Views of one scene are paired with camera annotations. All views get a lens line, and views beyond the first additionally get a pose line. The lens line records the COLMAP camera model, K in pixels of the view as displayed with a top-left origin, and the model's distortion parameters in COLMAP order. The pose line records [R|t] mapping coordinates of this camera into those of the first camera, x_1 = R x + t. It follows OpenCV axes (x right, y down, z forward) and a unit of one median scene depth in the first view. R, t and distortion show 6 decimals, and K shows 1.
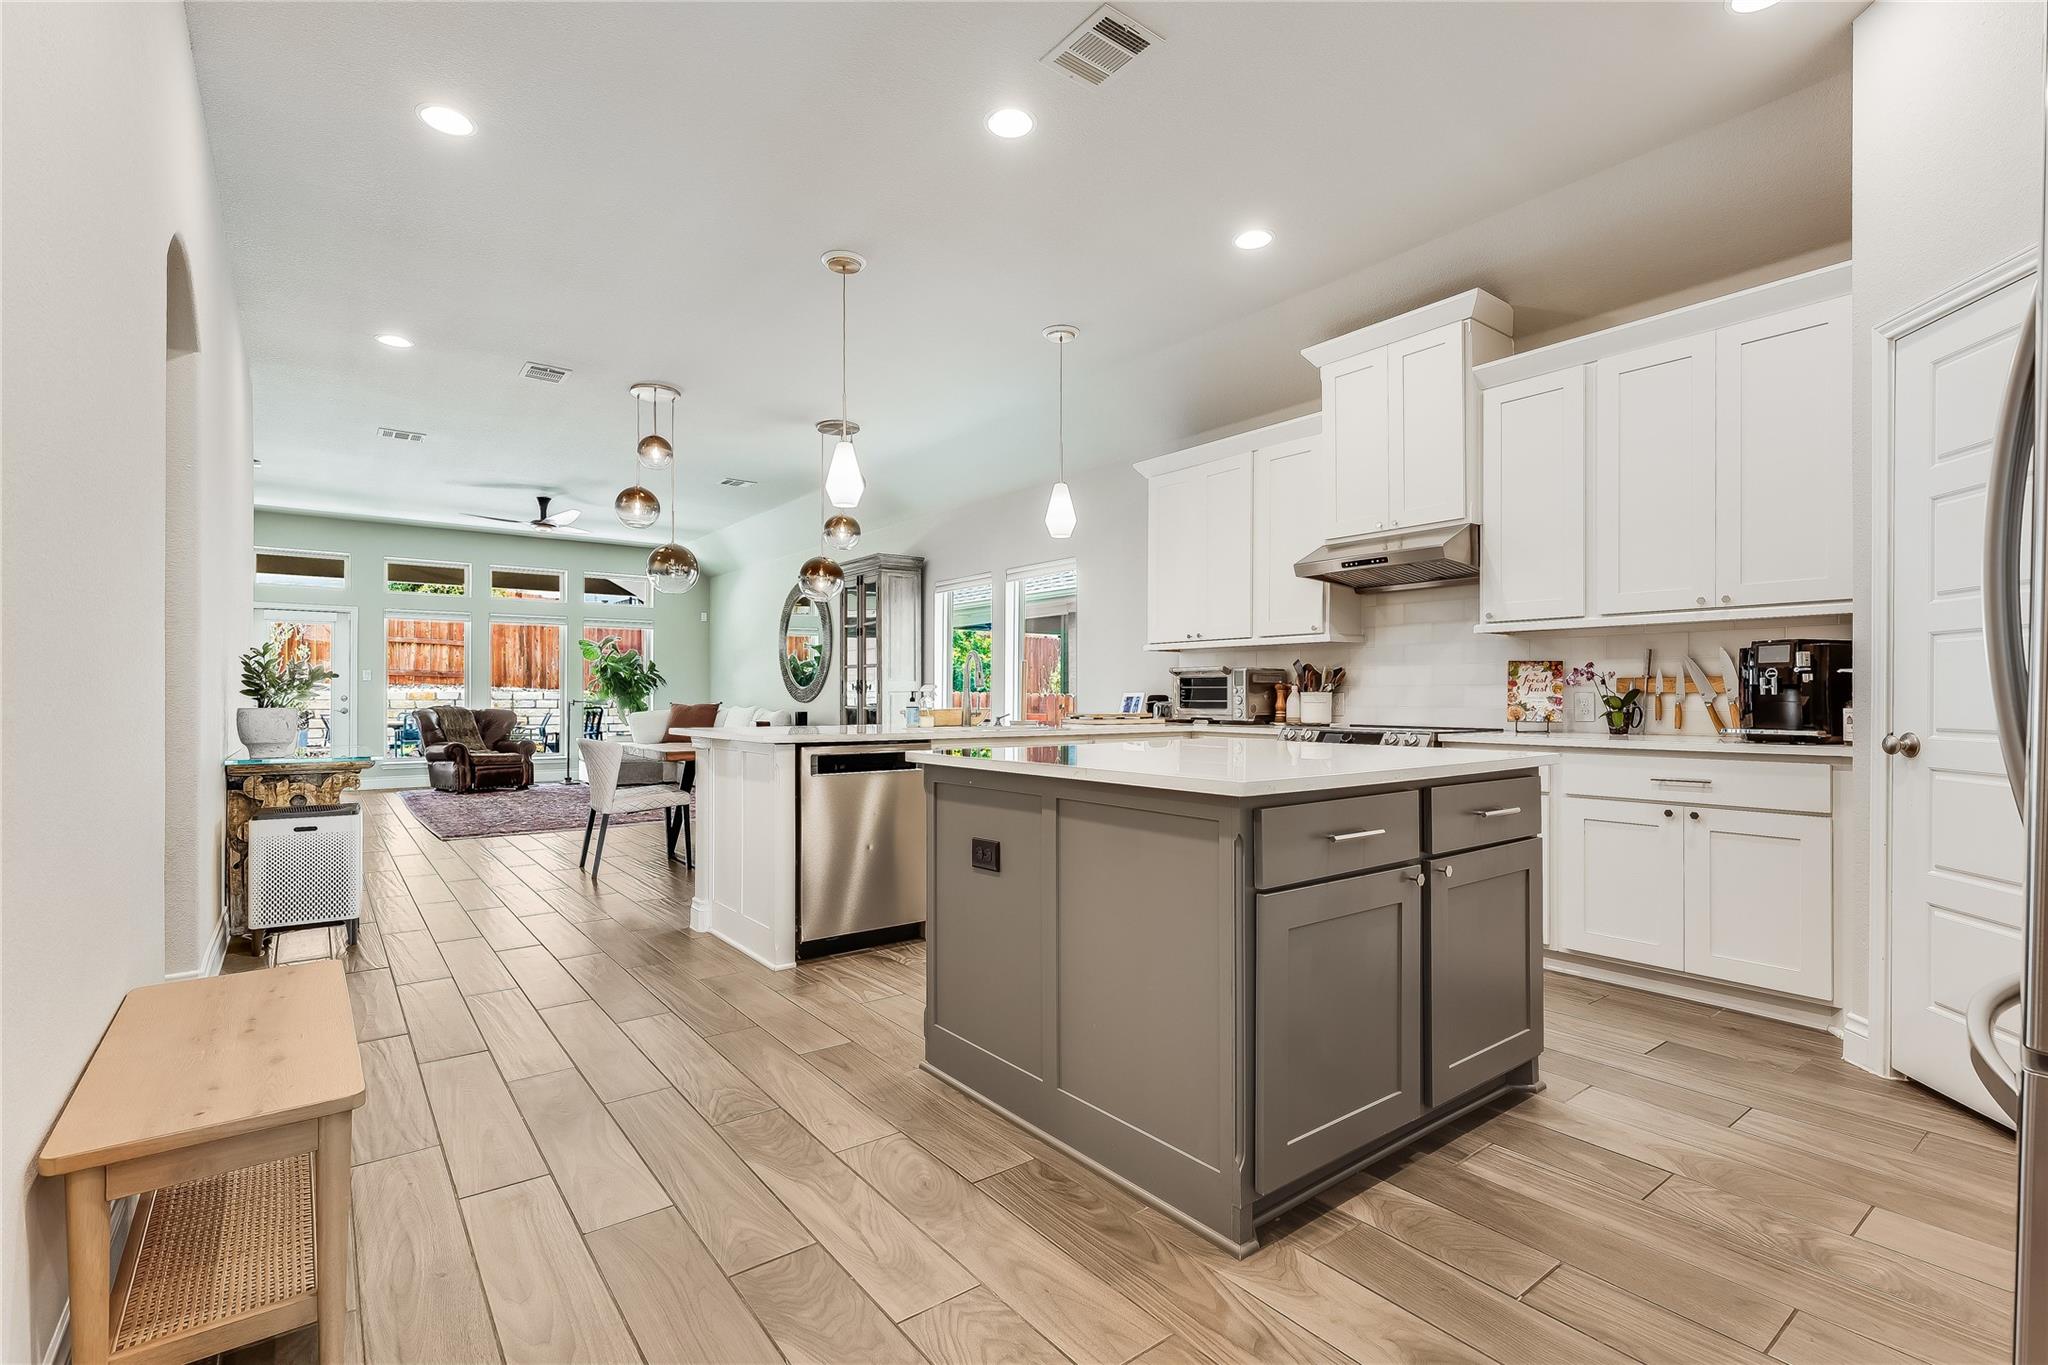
lens RADIAL K [[938.2, 0, 1019.5], [0, 938.2, 697.8], [0, 0, 1]] dist [0.000976, 0.000510]
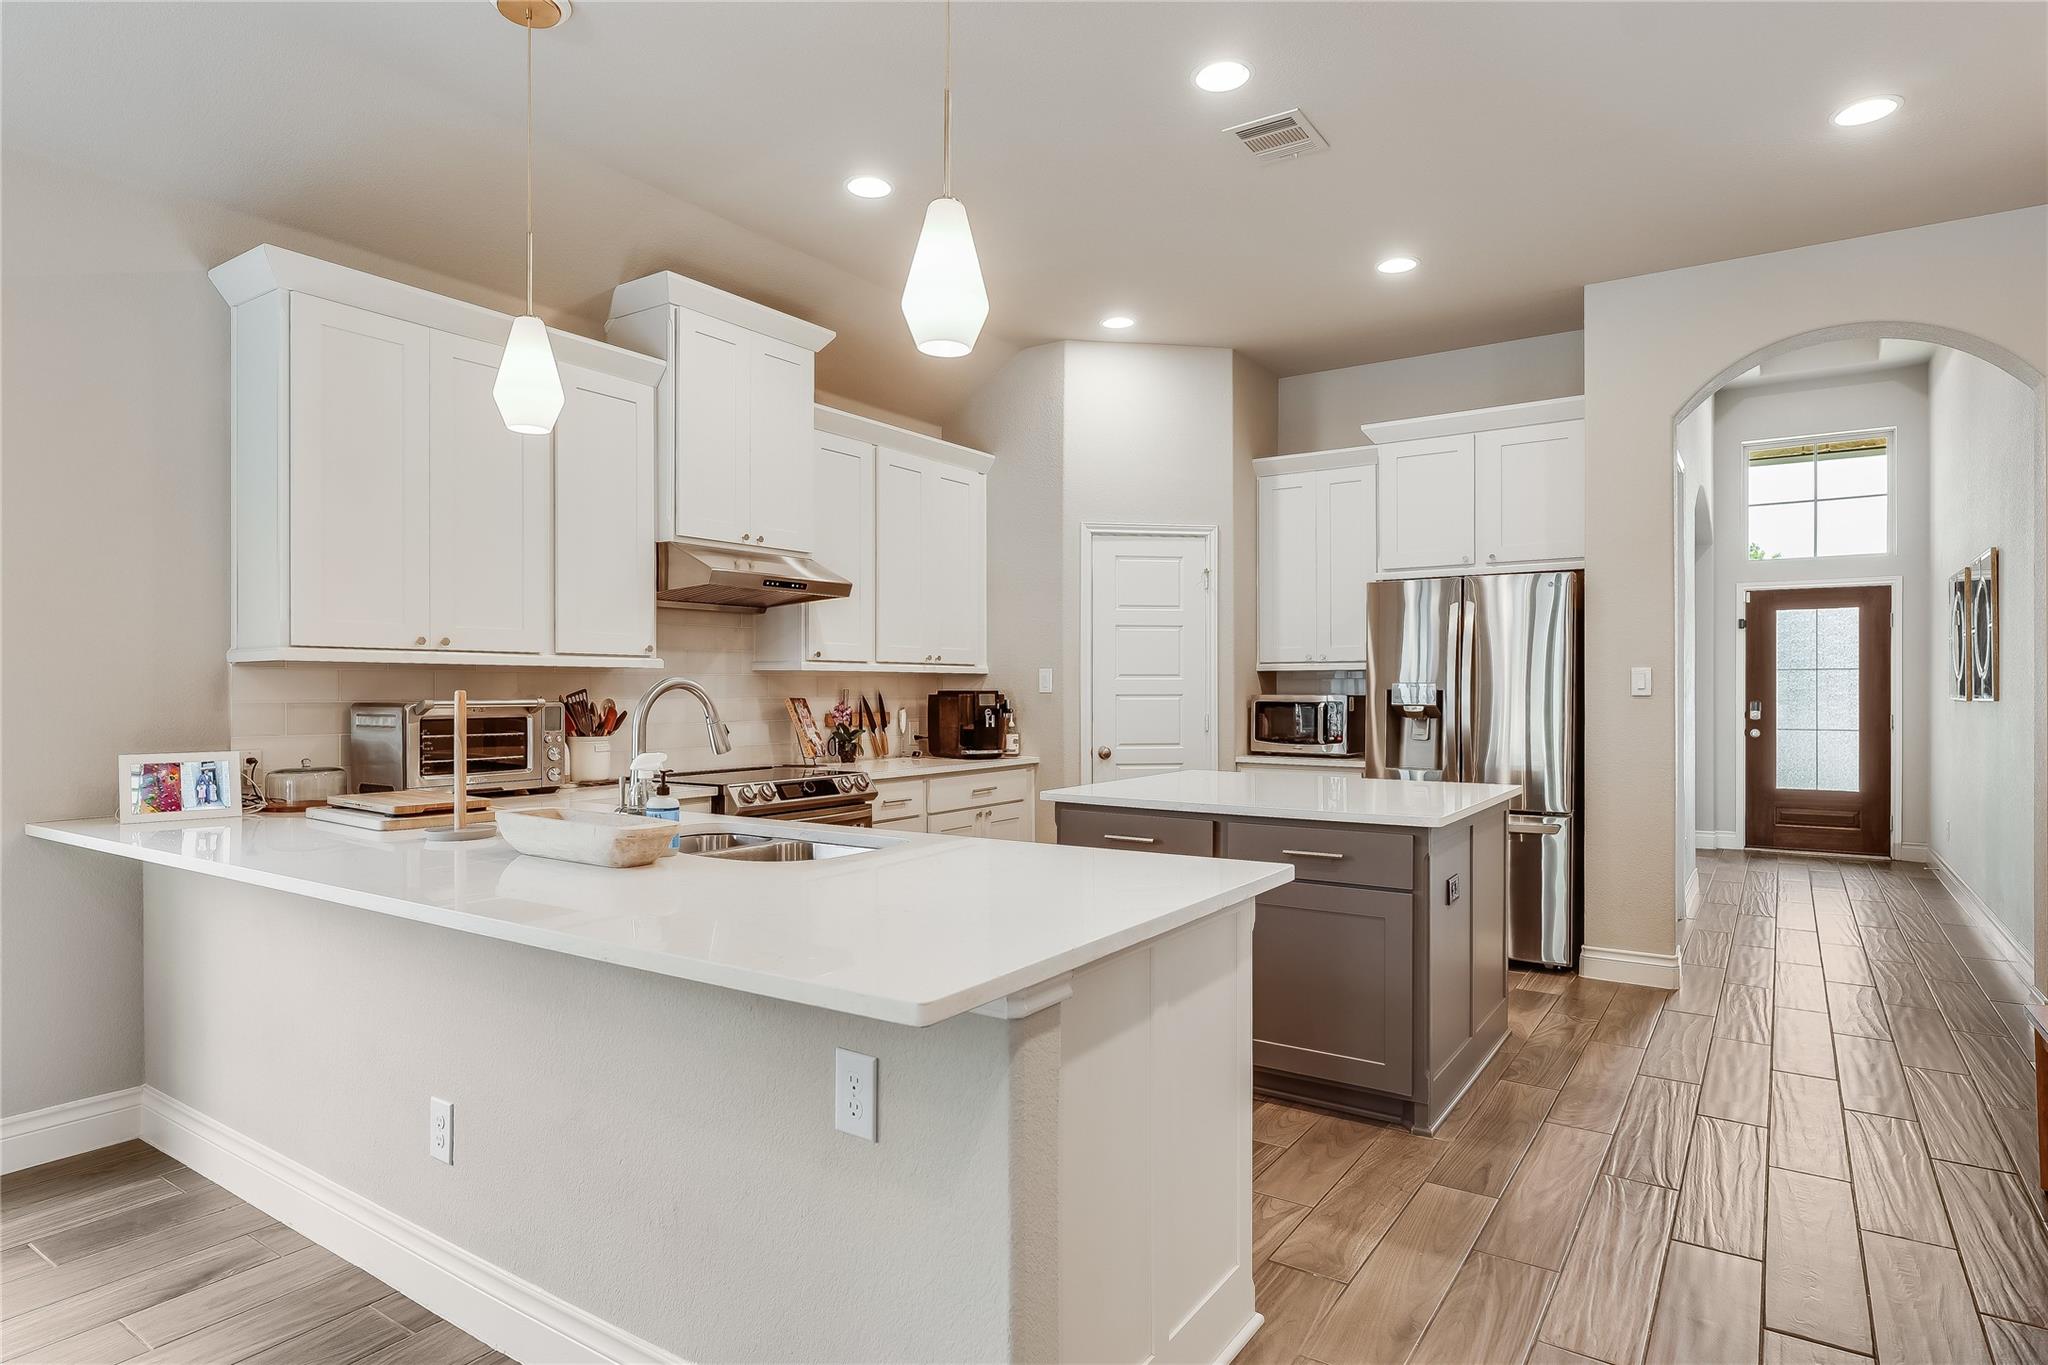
lens RADIAL K [[1131.0, 0, 1015.4], [0, 1131.0, 689.5], [0, 0, 1]] dist [-0.001934, 0.003597]
pose [[-0.319803, 0.000103, 0.947484, -0.569011], [0.002055, 0.999998, 0.000585, -0.039334], [-0.947482, 0.002134, -0.319802, 0.937748]]
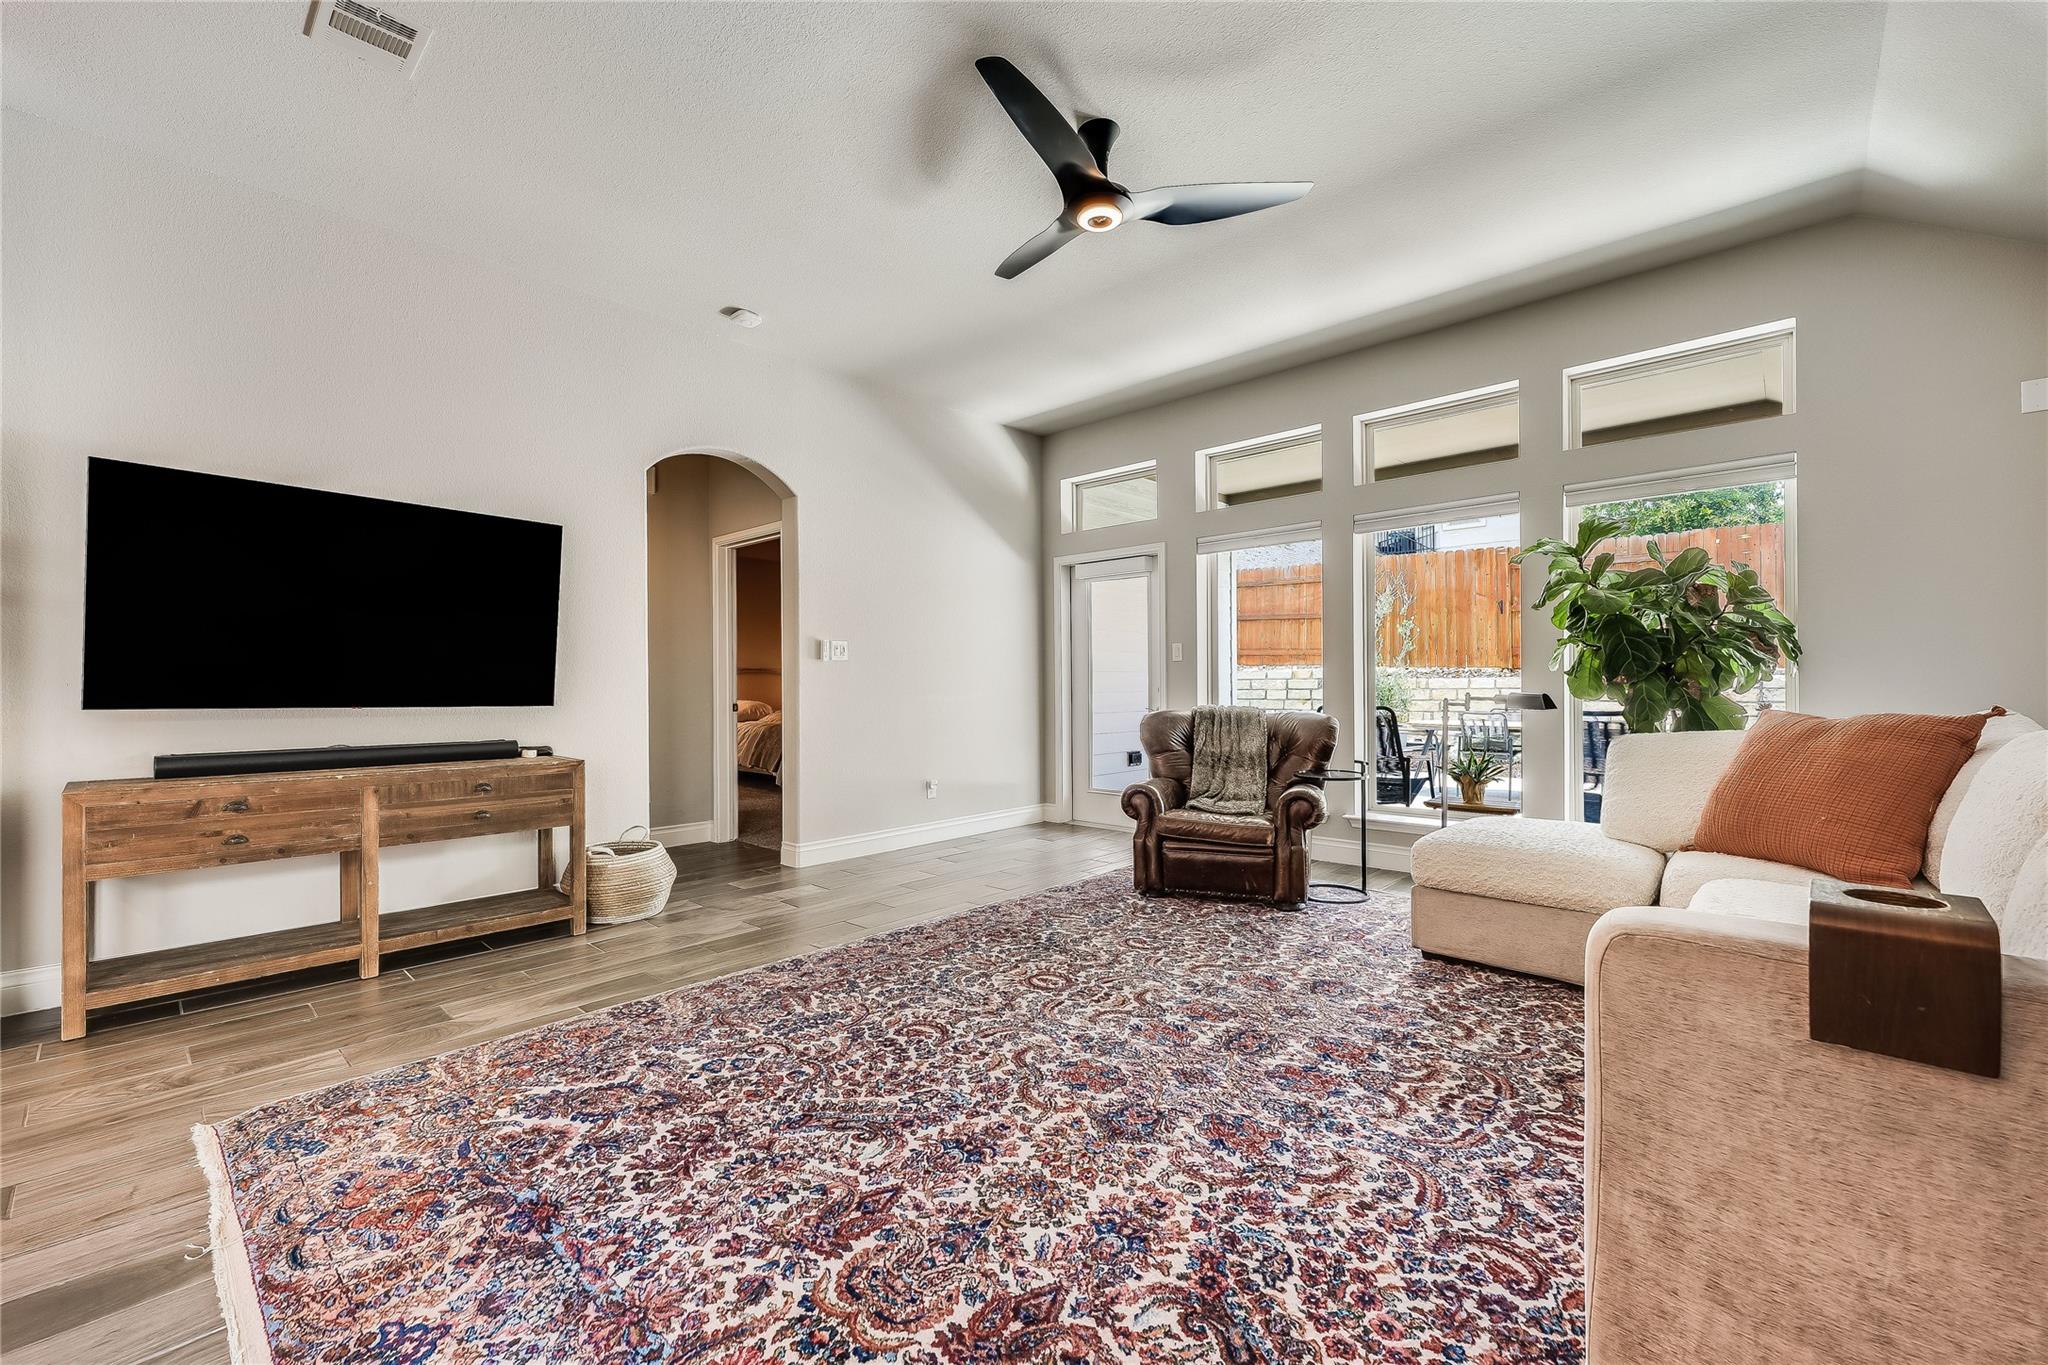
lens RADIAL K [[846.6, 0, 1019.4], [0, 846.6, 680.6], [0, 0, 1]] dist [-0.000264, -0.000757]
pose [[0.183039, -0.008652, -0.983068, -0.364783], [0.005053, 0.999956, -0.007860, -0.002937], [0.983093, -0.003528, 0.183074, 1.664623]]
